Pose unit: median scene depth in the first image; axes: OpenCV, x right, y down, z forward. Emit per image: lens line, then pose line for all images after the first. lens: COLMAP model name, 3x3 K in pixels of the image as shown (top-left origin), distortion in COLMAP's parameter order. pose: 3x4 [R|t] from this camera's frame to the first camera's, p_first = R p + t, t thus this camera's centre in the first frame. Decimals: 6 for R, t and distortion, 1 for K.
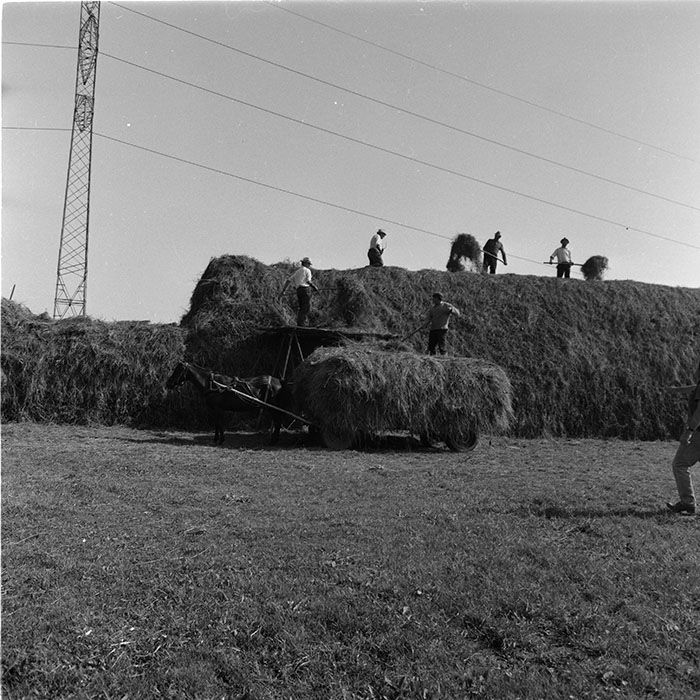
lens RADIAL K [[702.2, 0, 334.9], [0, 702.2, 351.7], [0, 0, 1]] dist [-0.064270, 0.057468]
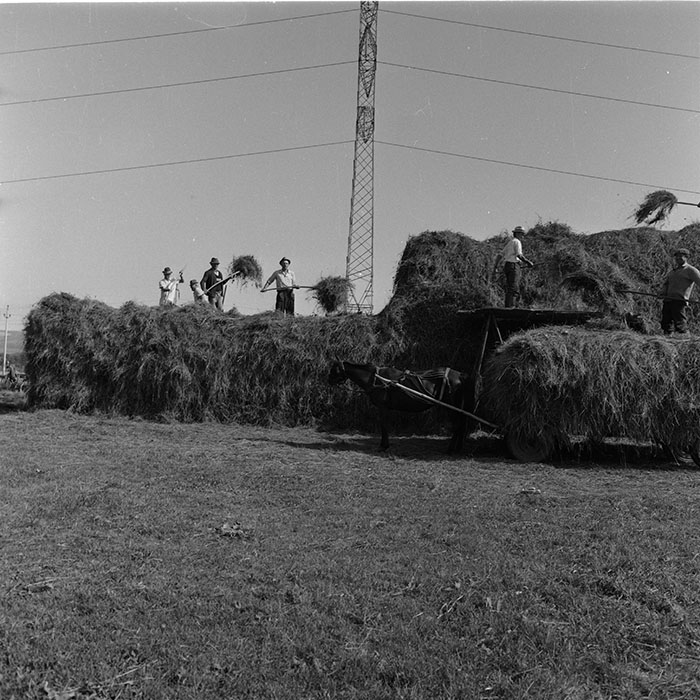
lens RADIAL K [[702.2, 0, 334.9], [0, 702.2, 351.7], [0, 0, 1]] dist [-0.064270, 0.057468]
pose [[0.905557, -0.029784, -0.423179, 0.119889], [0.028463, 0.999550, -0.009443, 0.017716], [0.423269, -0.003493, 0.905997, 0.188371]]
